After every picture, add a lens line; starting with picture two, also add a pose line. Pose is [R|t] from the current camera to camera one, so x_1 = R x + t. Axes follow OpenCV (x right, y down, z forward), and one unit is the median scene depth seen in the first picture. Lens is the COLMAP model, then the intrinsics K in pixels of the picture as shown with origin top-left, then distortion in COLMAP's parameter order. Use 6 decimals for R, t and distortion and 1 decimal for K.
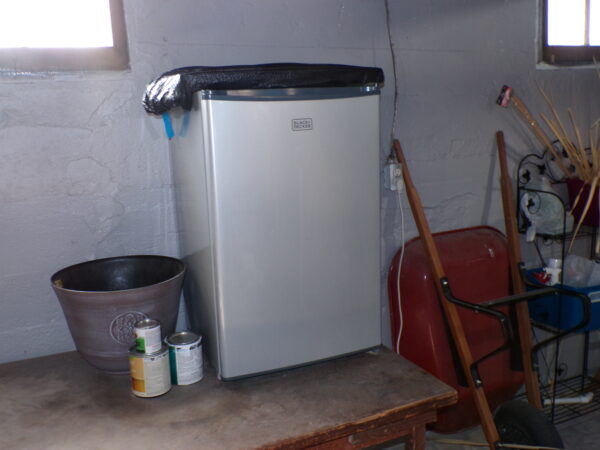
lens RADIAL K [[562.7, 0, 297.9], [0, 562.7, 223.2], [0, 0, 1]] dist [-0.009776, 0.000000]
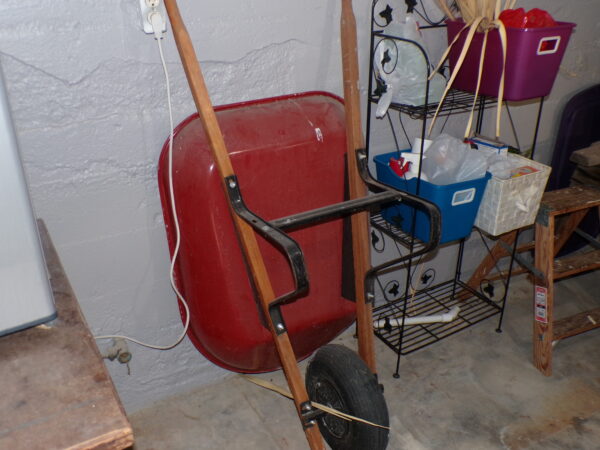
lens RADIAL K [[562.7, 0, 301.6], [0, 562.7, 227.5], [0, 0, 1]] dist [-0.009776, 0.000000]
pose [[0.993801, -0.018895, 0.109560, 0.239992], [-0.011086, 0.963699, 0.266761, -0.017918], [-0.110624, -0.266321, 0.957515, 0.321020]]
